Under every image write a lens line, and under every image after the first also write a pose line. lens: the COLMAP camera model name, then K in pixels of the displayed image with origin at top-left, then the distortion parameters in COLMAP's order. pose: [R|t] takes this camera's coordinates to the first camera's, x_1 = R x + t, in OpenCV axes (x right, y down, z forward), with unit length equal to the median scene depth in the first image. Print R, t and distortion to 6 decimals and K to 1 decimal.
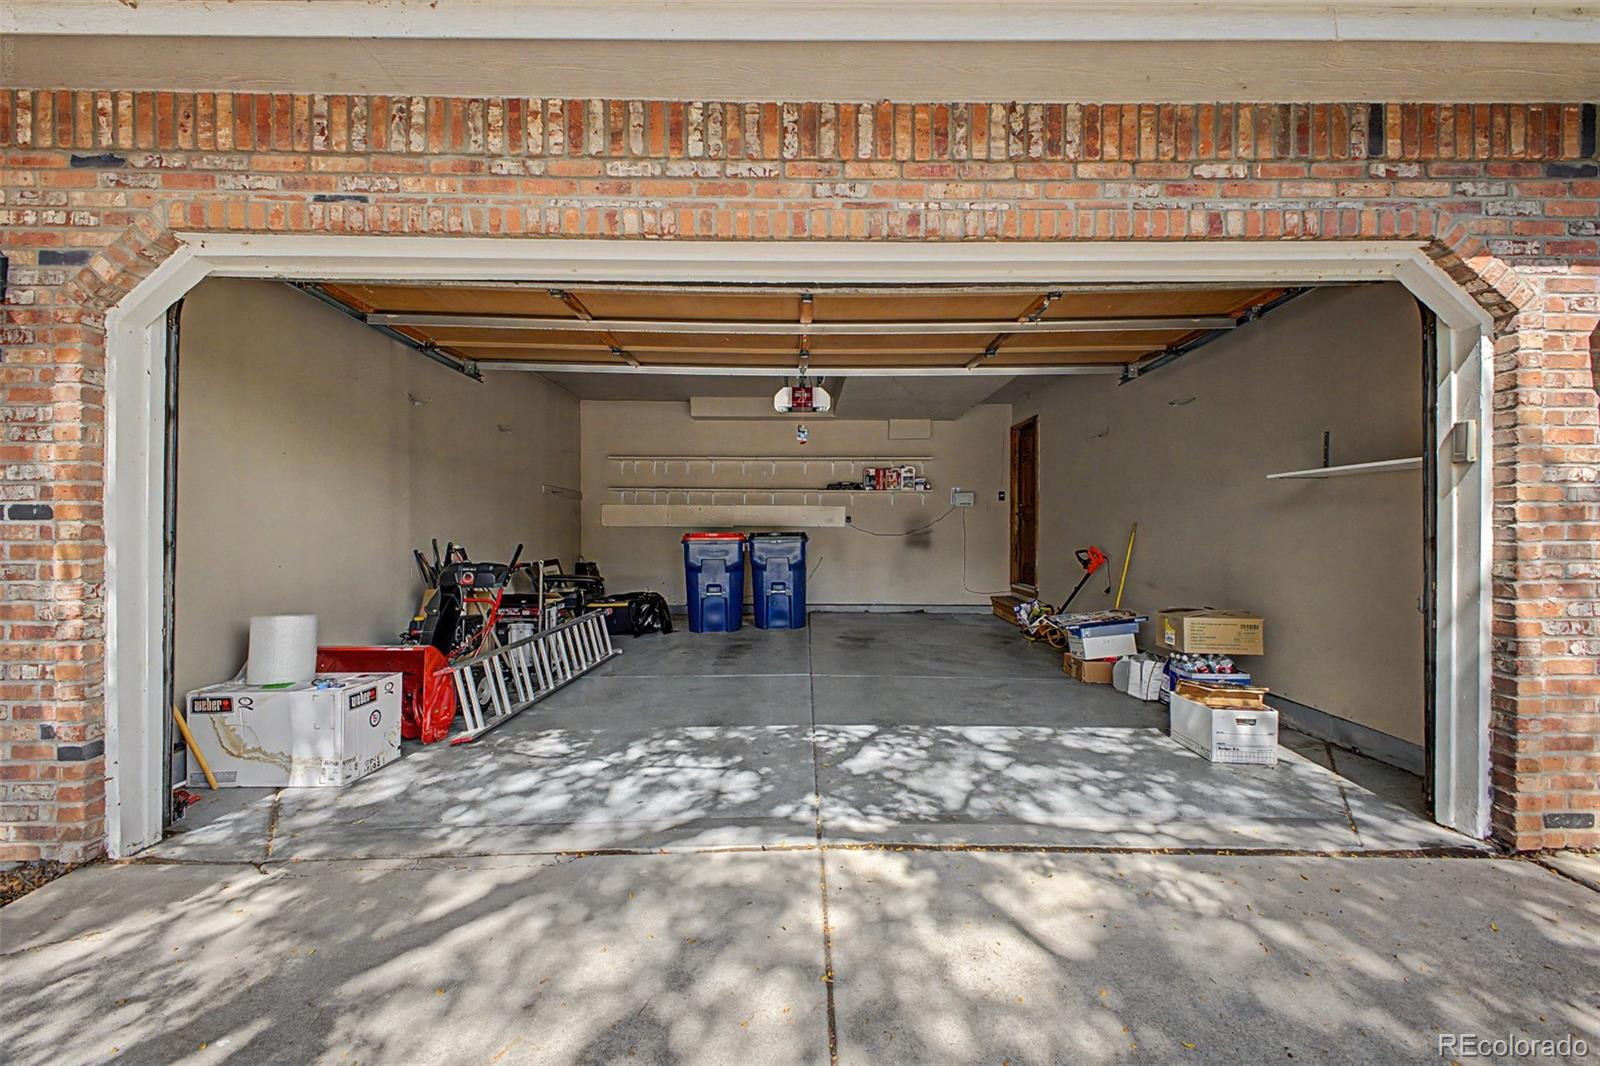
lens RADIAL K [[611.0, 0, 800.0], [0, 611.0, 533.0], [0, 0, 1]] dist [0.016657, 0.000081]
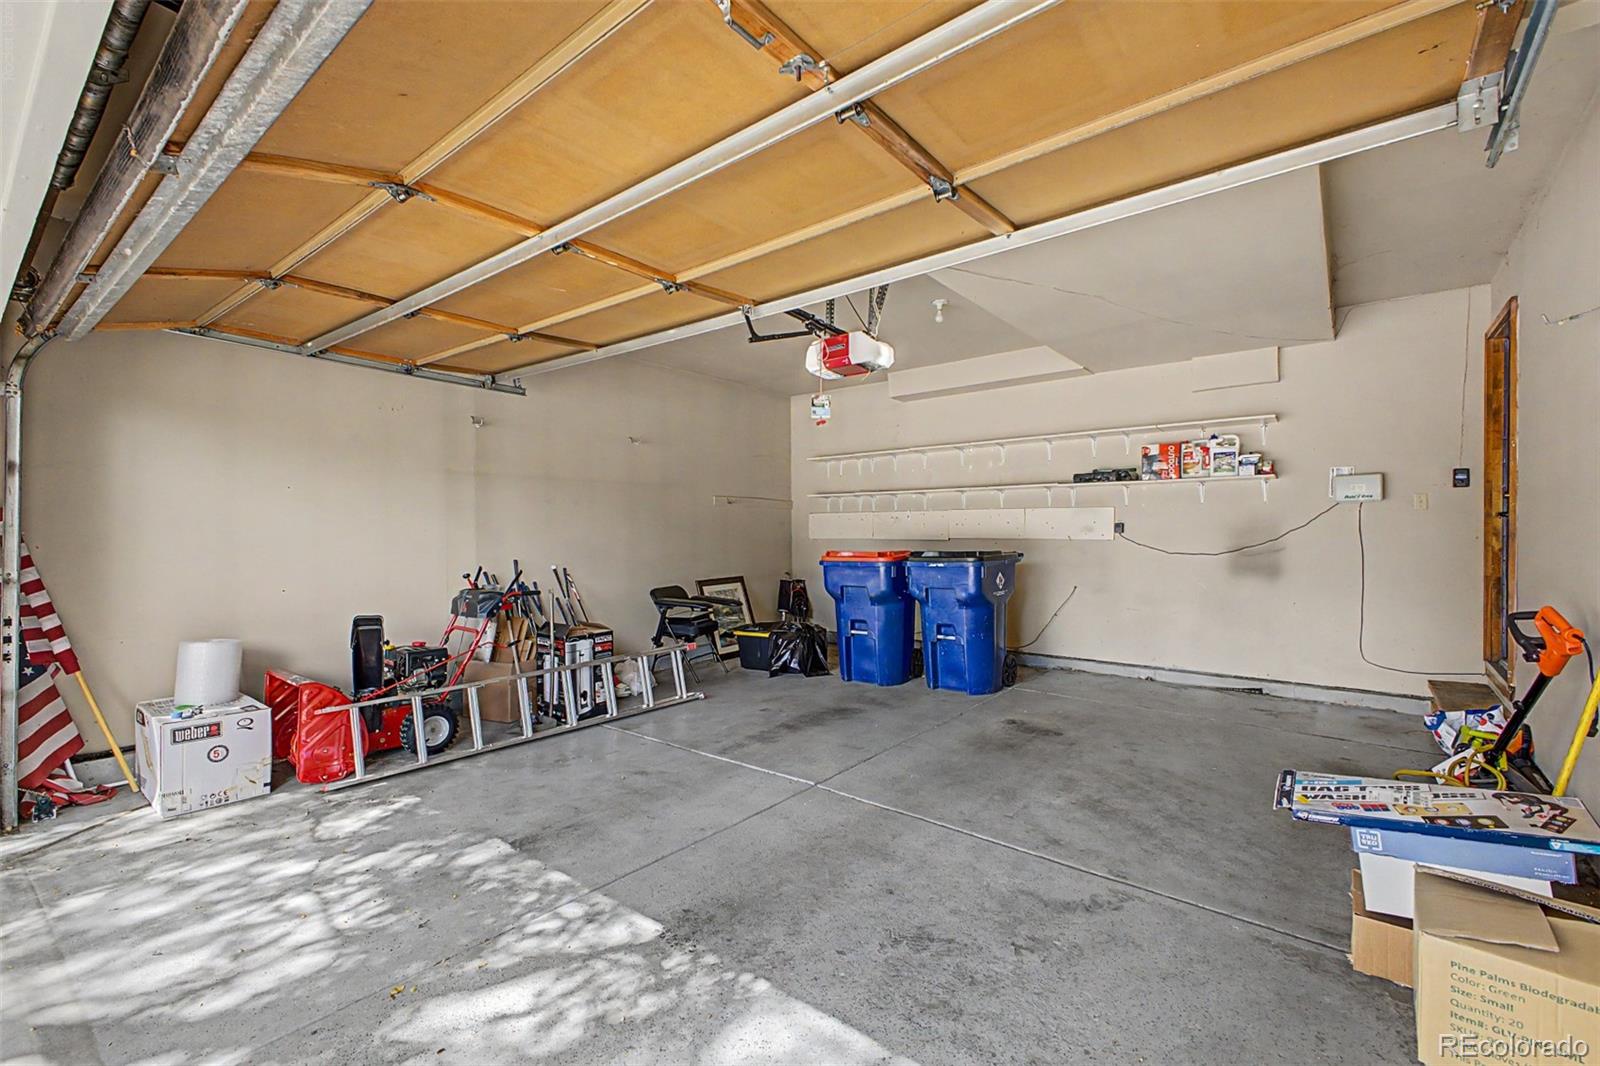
lens RADIAL K [[672.7, 0, 800.0], [0, 672.7, 533.0], [0, 0, 1]] dist [0.018476, -0.000121]
pose [[0.783087, -0.005376, -0.621889, 0.609016], [0.004530, 0.999985, -0.002940, -0.040186], [0.621896, -0.000515, 0.783100, 0.603533]]
